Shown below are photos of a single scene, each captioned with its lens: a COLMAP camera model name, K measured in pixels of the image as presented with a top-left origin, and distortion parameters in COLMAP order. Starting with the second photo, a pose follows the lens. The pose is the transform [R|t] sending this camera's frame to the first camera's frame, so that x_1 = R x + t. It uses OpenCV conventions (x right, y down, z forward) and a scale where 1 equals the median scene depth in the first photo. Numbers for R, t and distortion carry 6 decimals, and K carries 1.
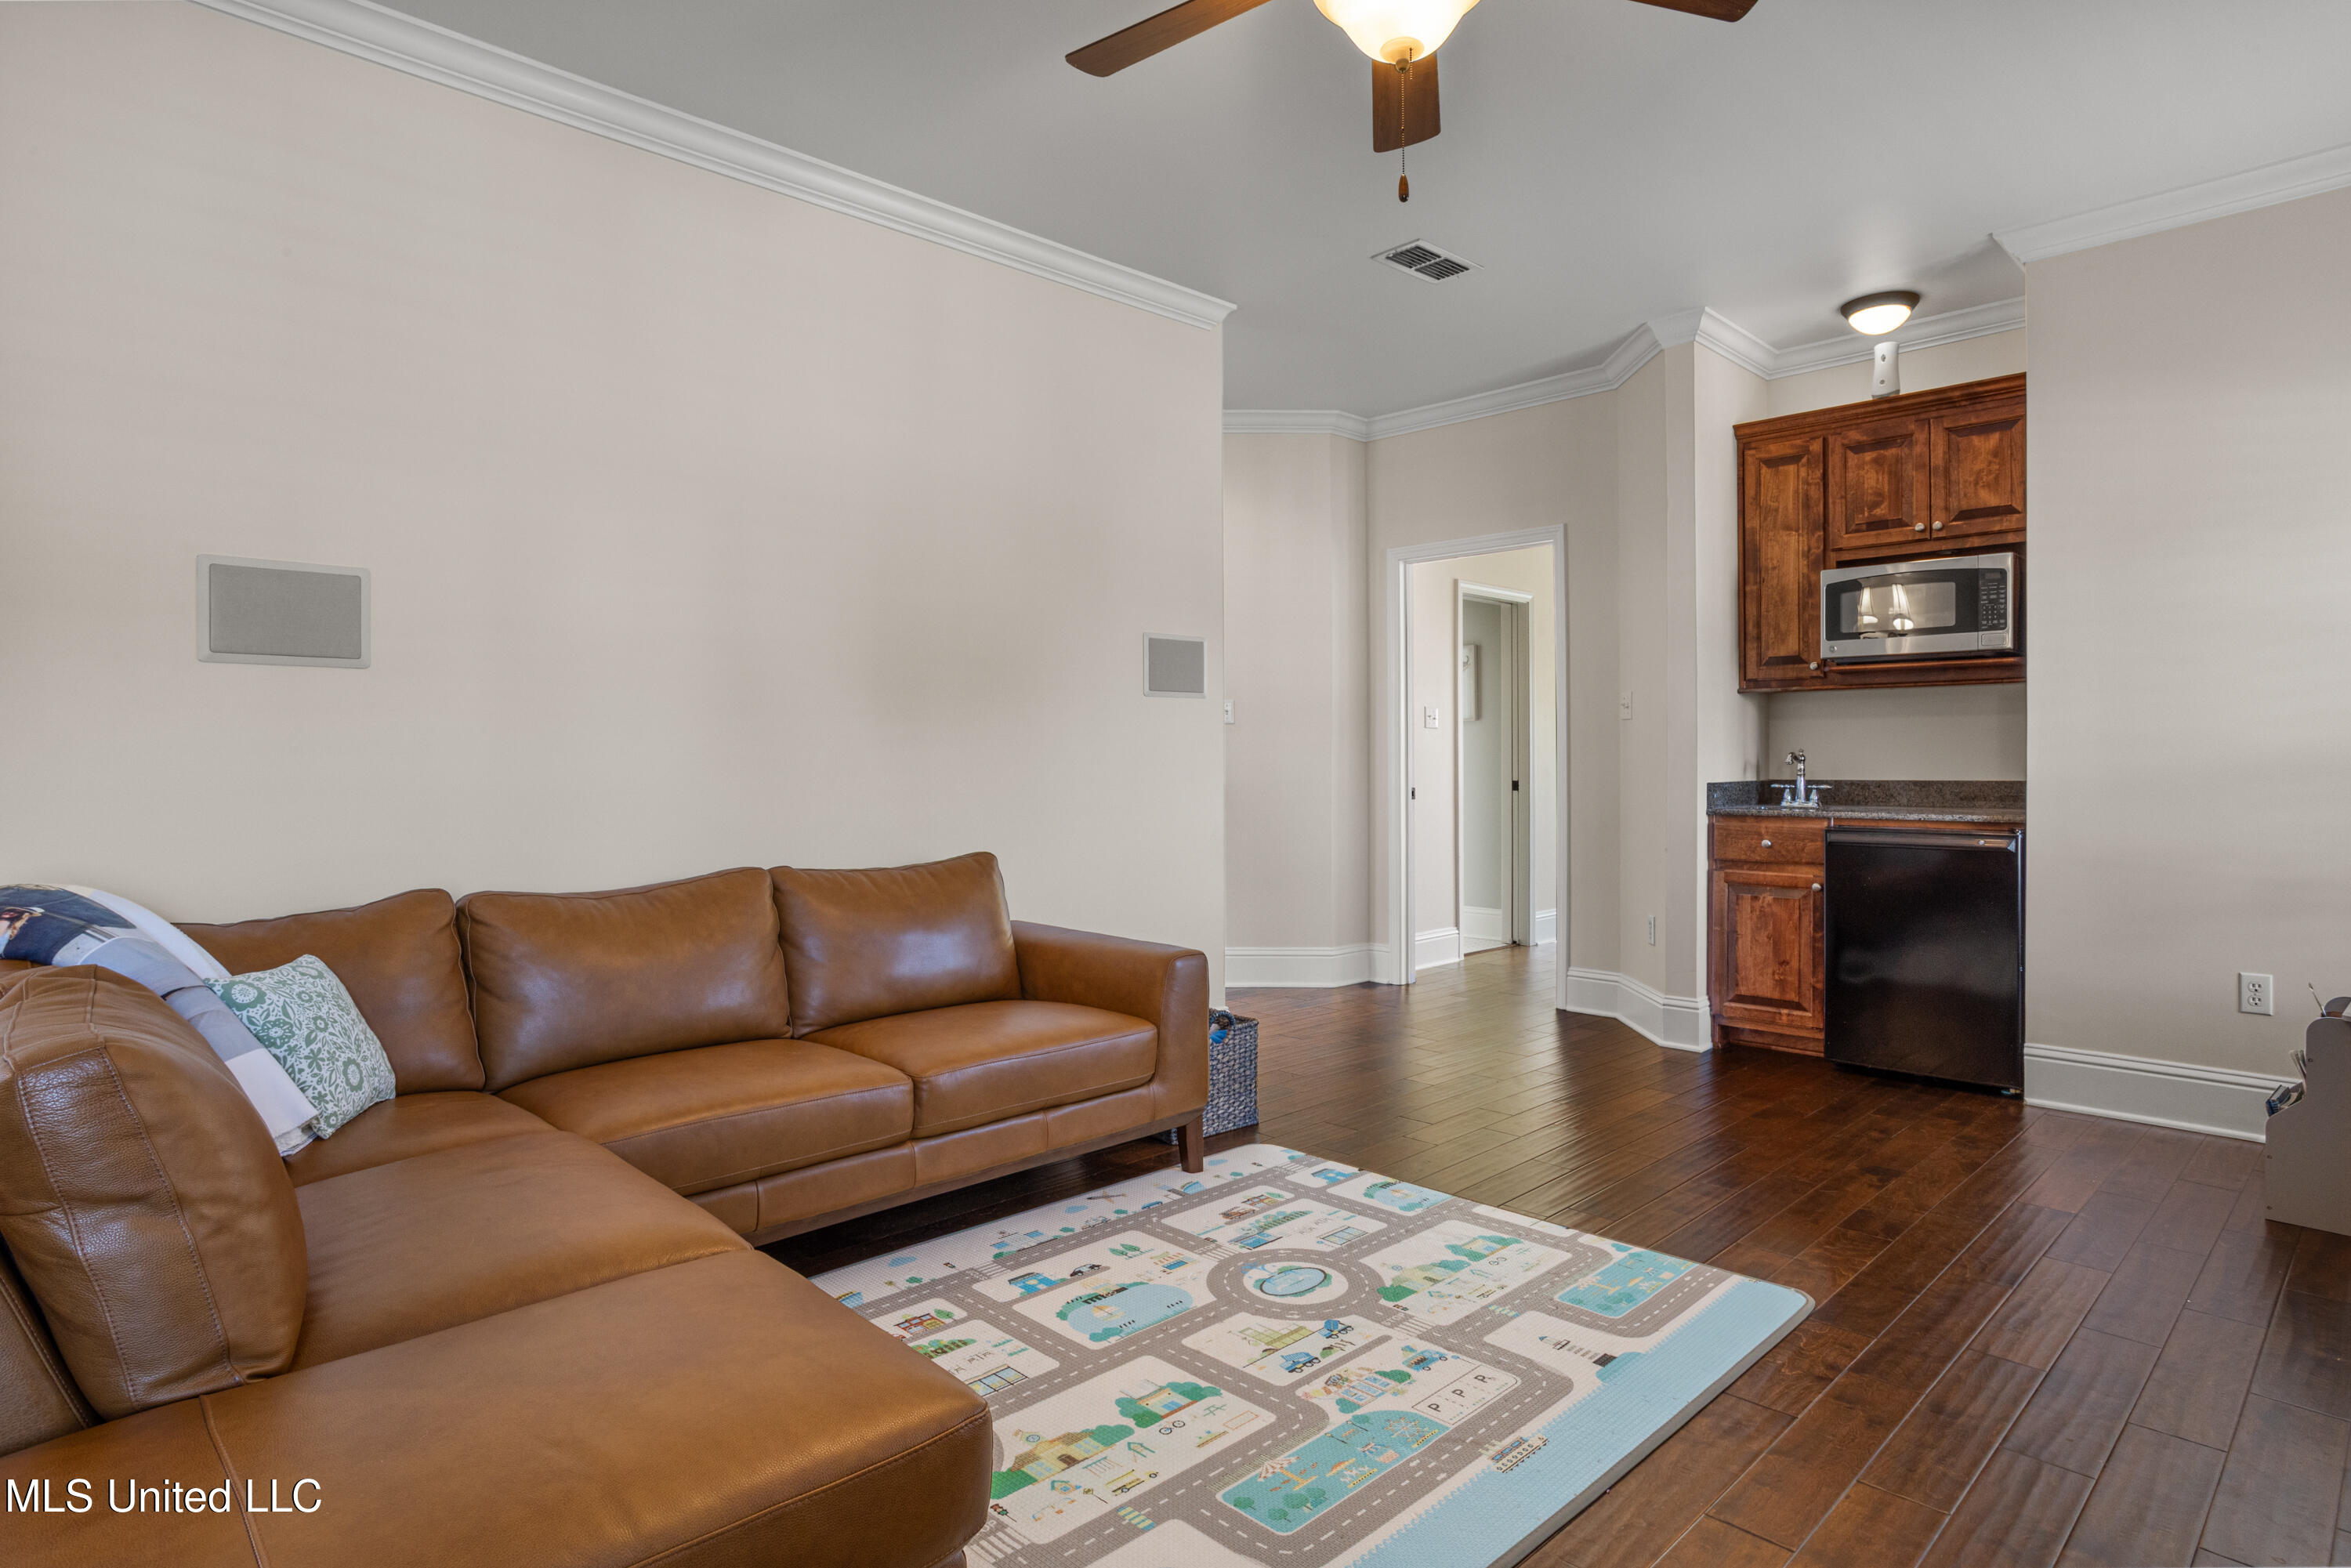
lens RADIAL K [[1264.7, 0, 1182.7], [0, 1264.7, 727.0], [0, 0, 1]] dist [-0.031403, 0.002205]
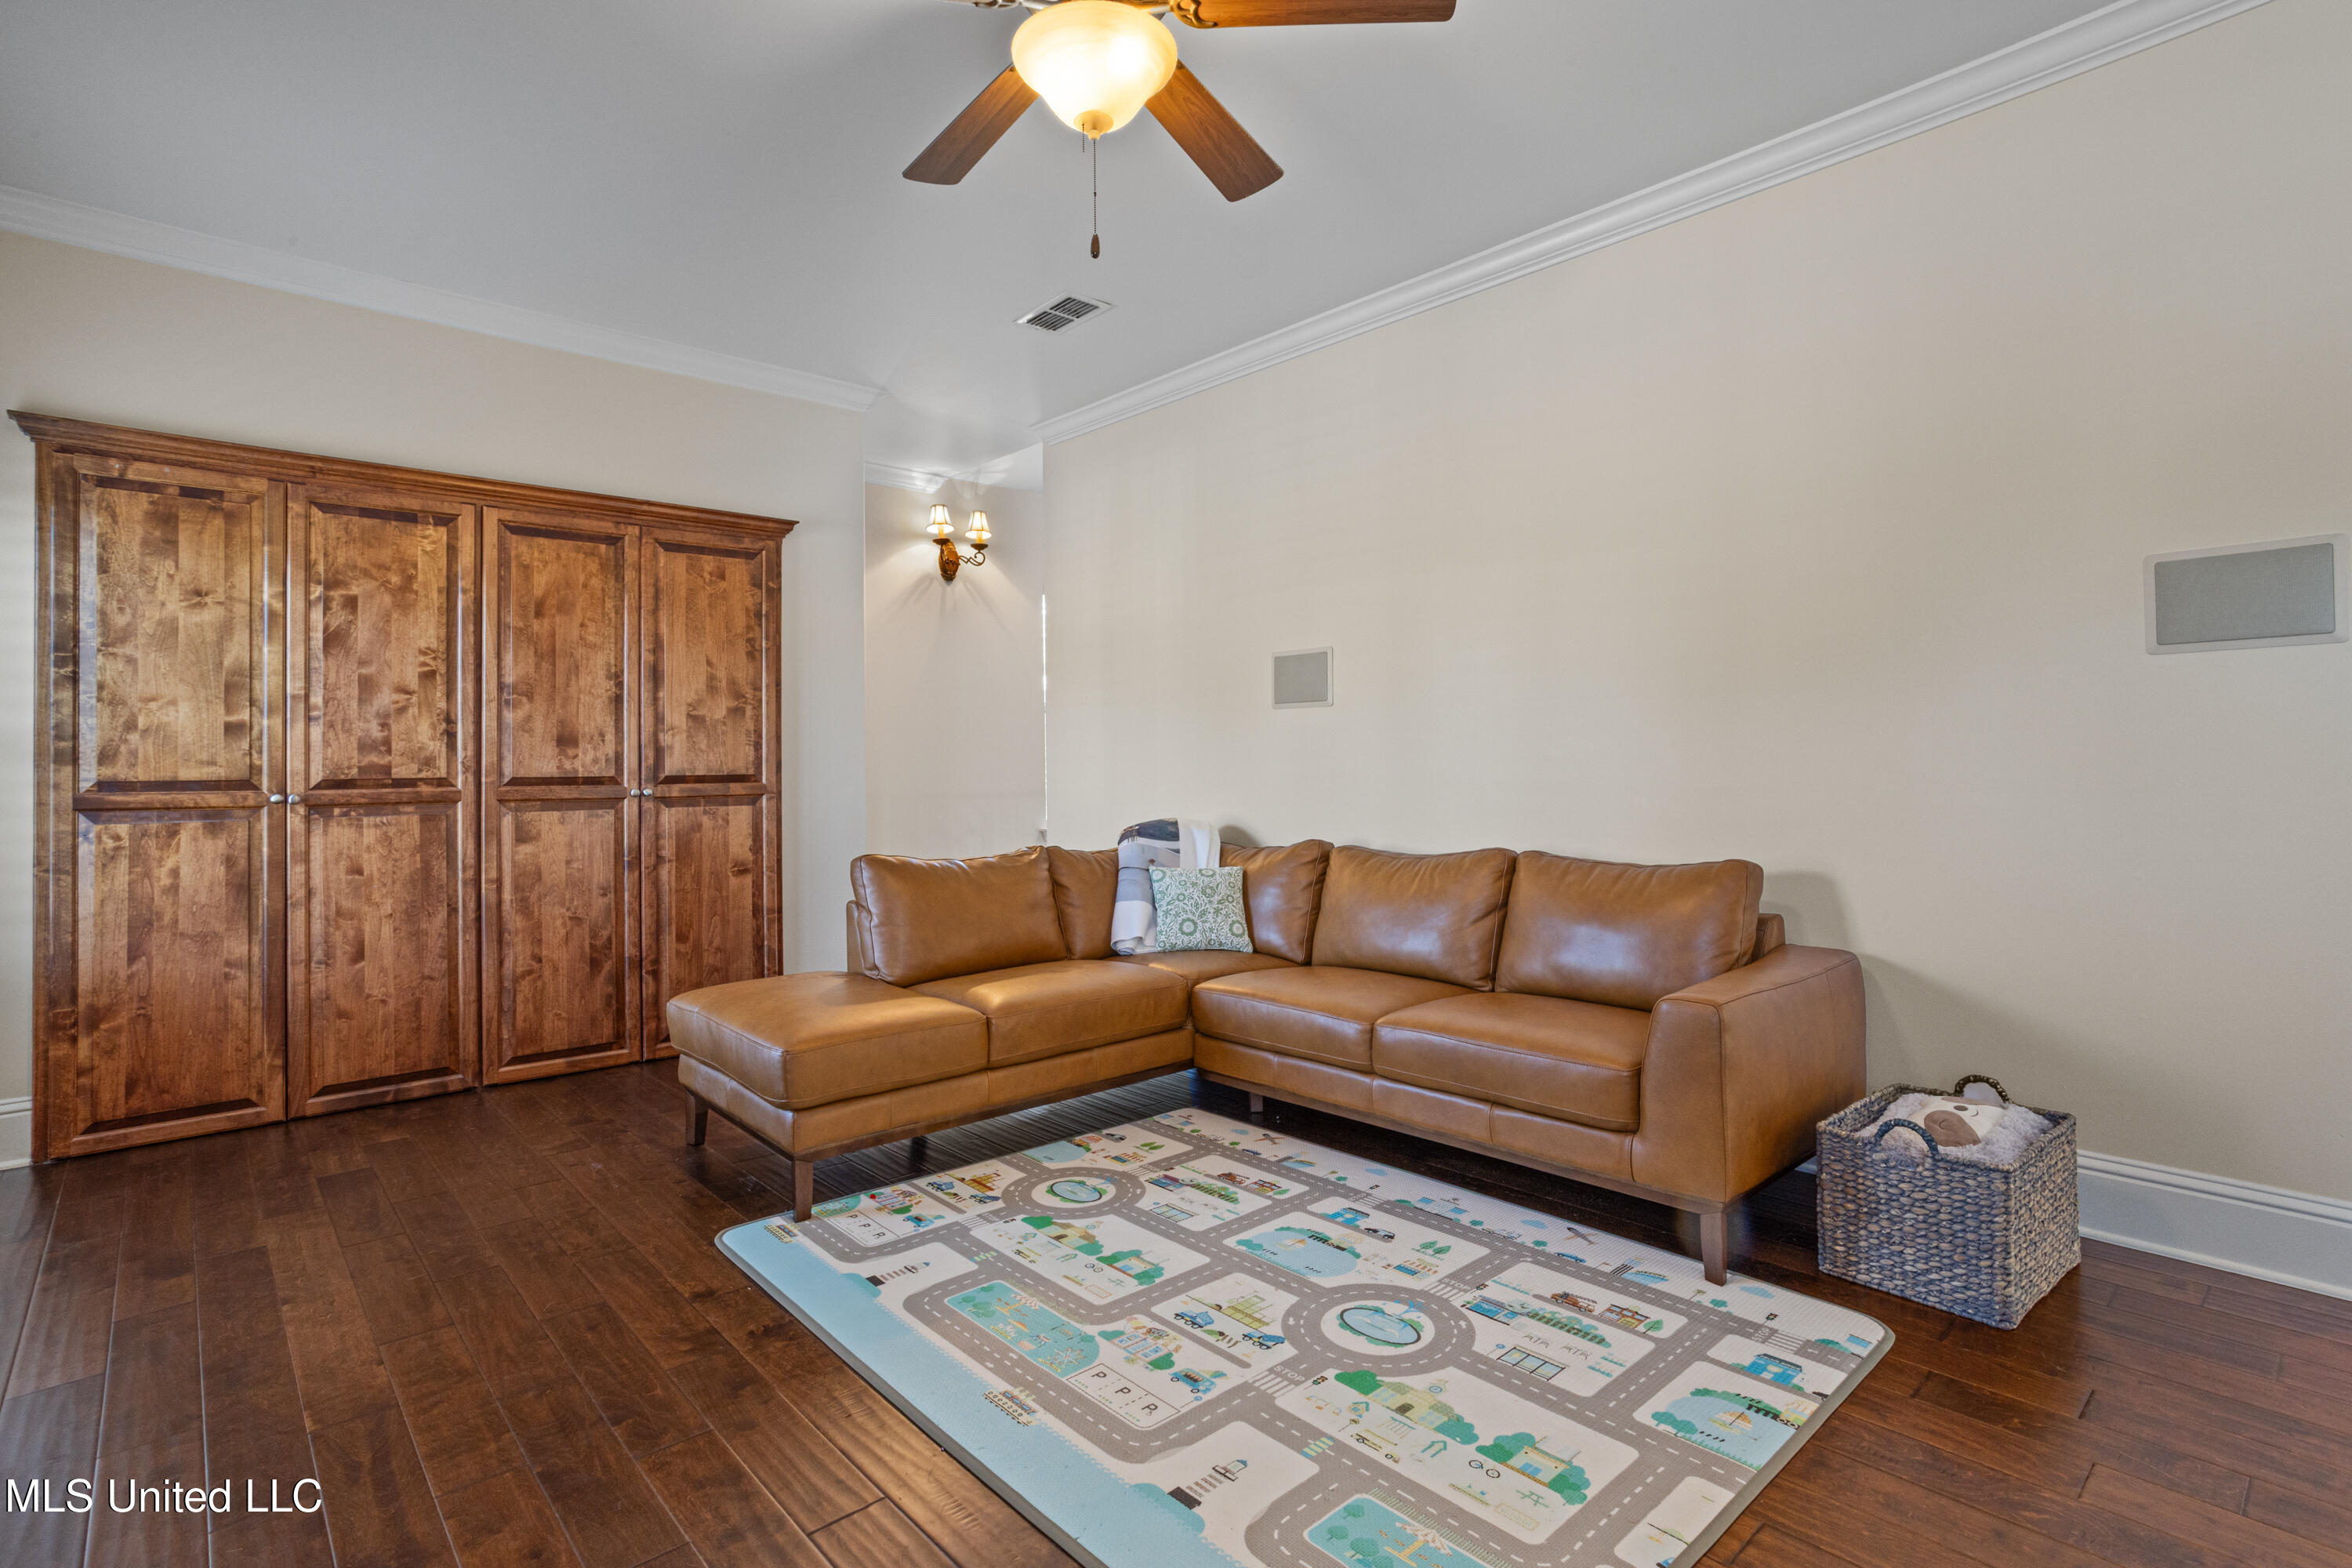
lens RADIAL K [[1153.8, 0, 1168.7], [0, 1153.8, 750.7], [0, 0, 1]] dist [-0.055137, 0.029170]
pose [[-0.049583, -0.006781, -0.998747, 0.074833], [0.040939, 0.999123, -0.008816, 0.001446], [0.997931, -0.041325, -0.049262, 0.072135]]
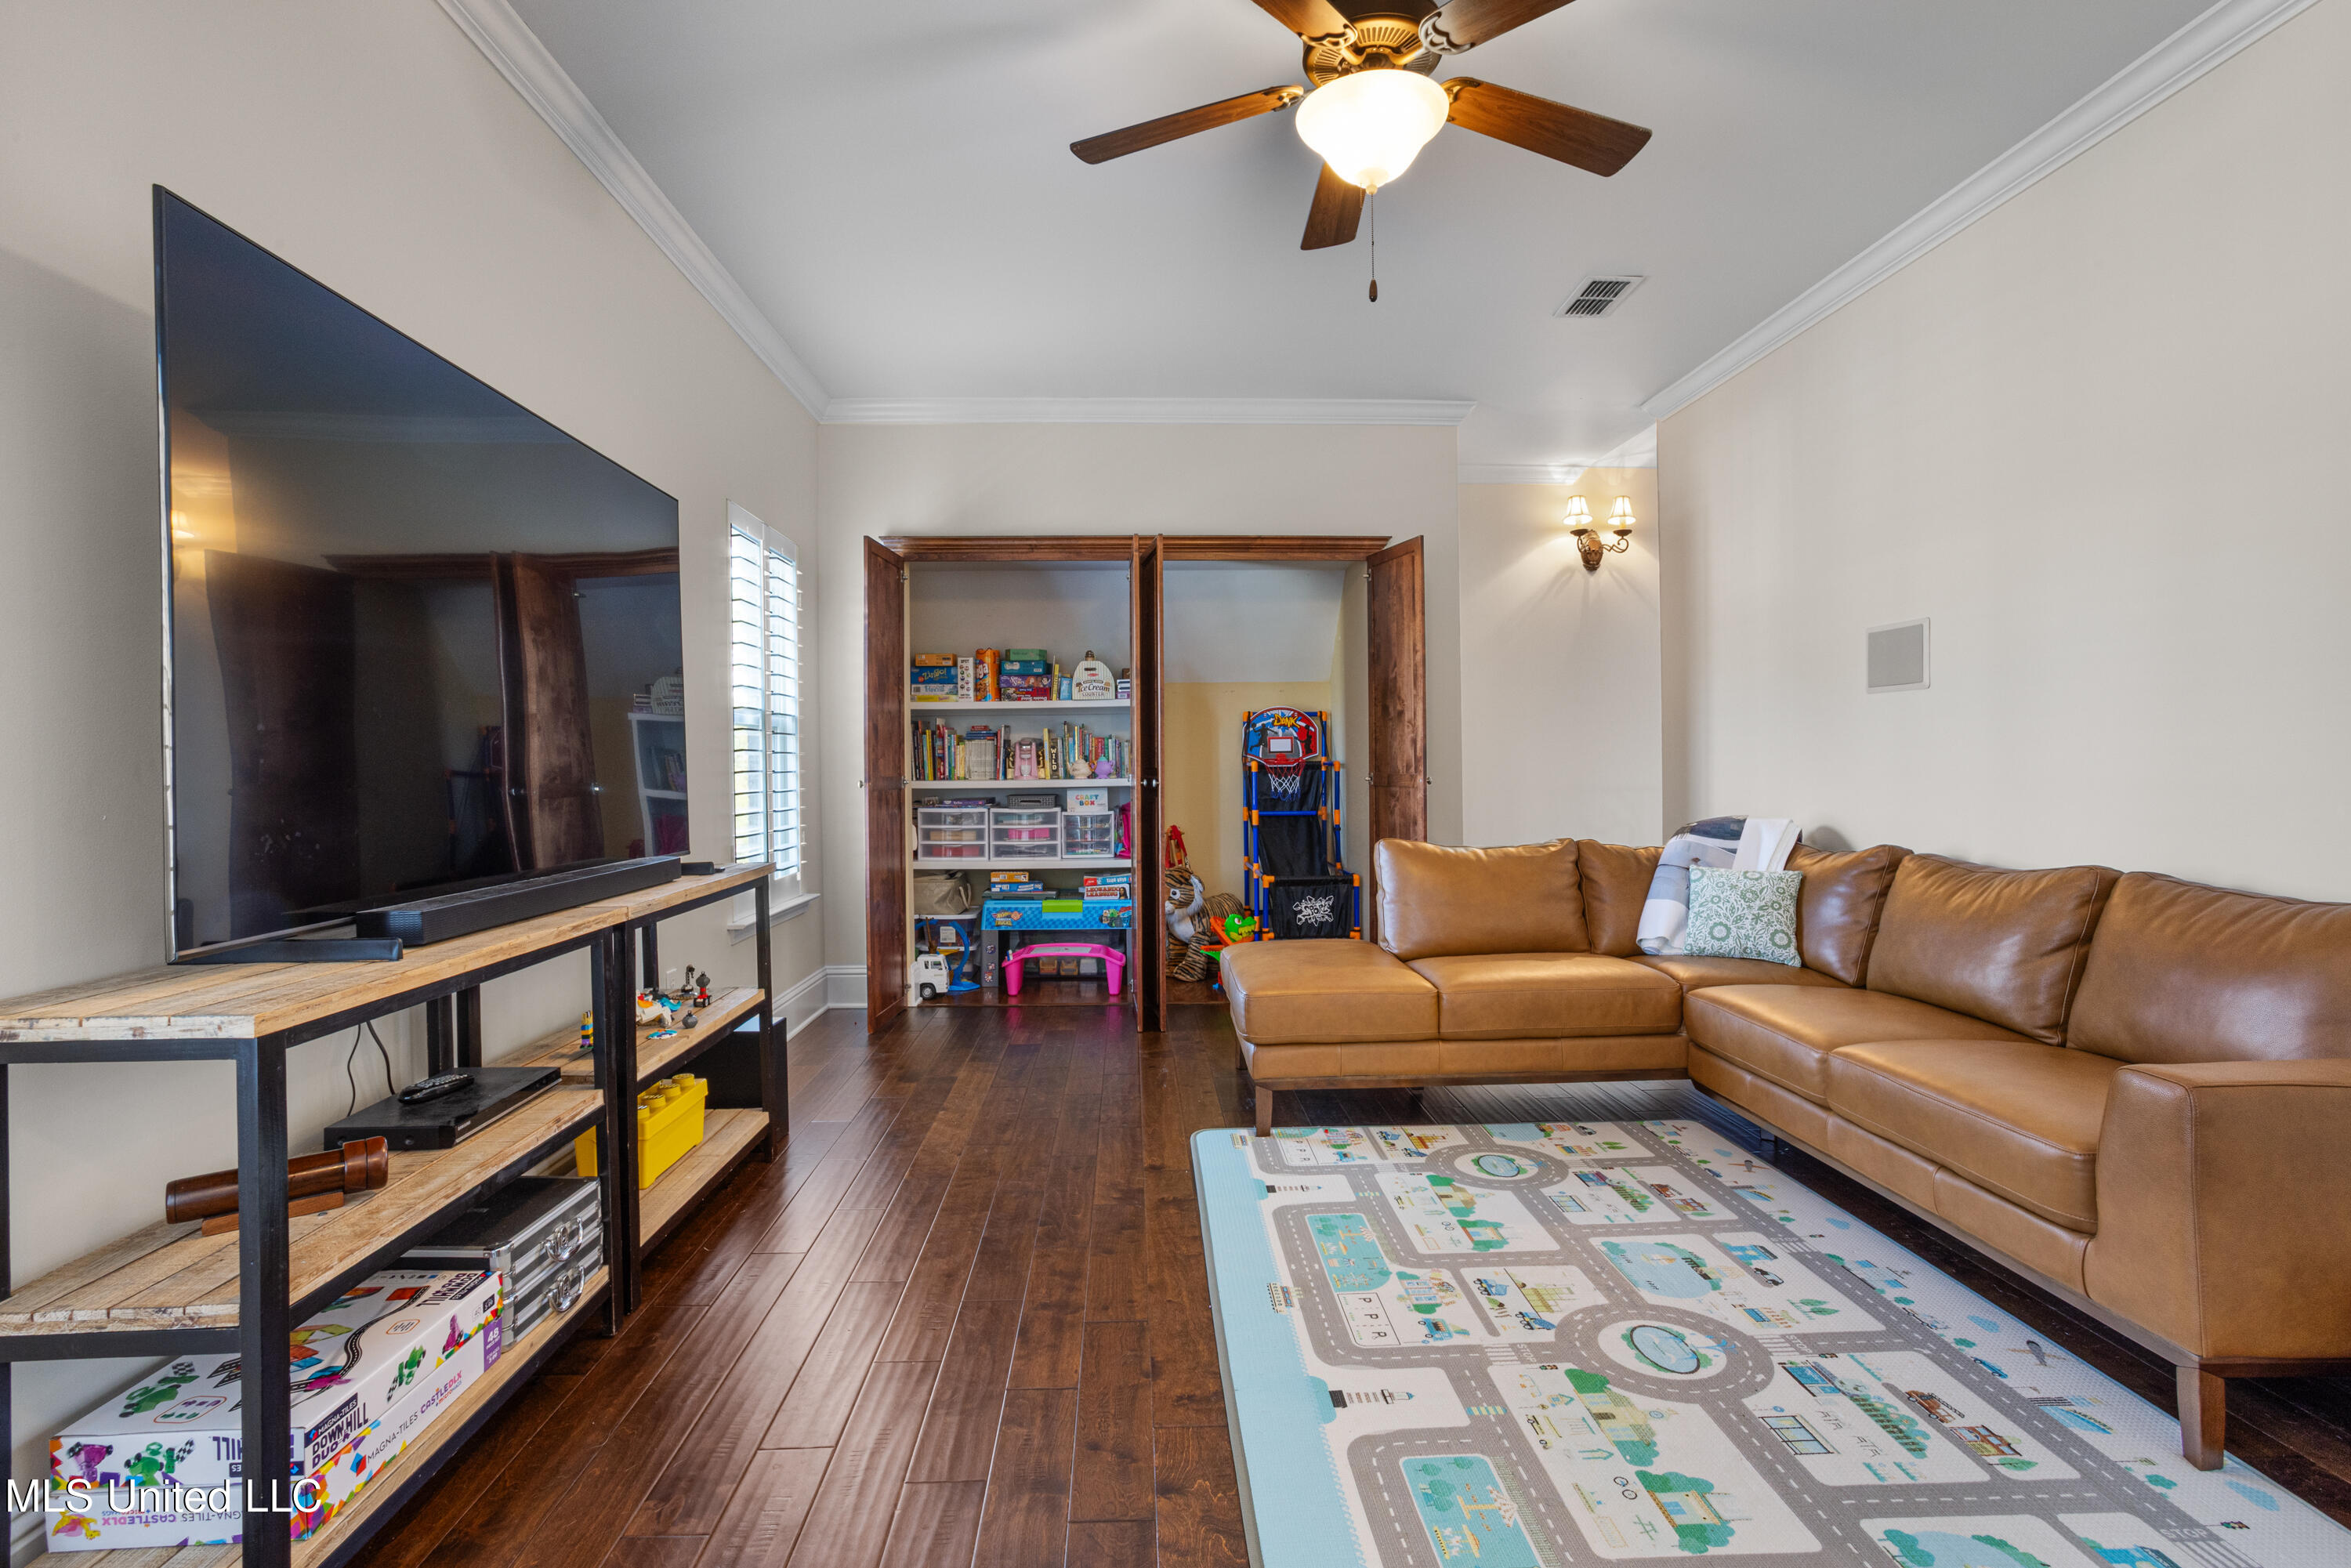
lens RADIAL K [[1153.3, 0, 1152.4], [0, 1153.3, 765.4], [0, 0, 1]] dist [-0.055137, 0.029170]
pose [[-0.686675, 0.012366, -0.726859, 0.072493], [0.033708, 0.999322, -0.014843, 0.002458], [0.726183, -0.034693, -0.686626, 0.103693]]
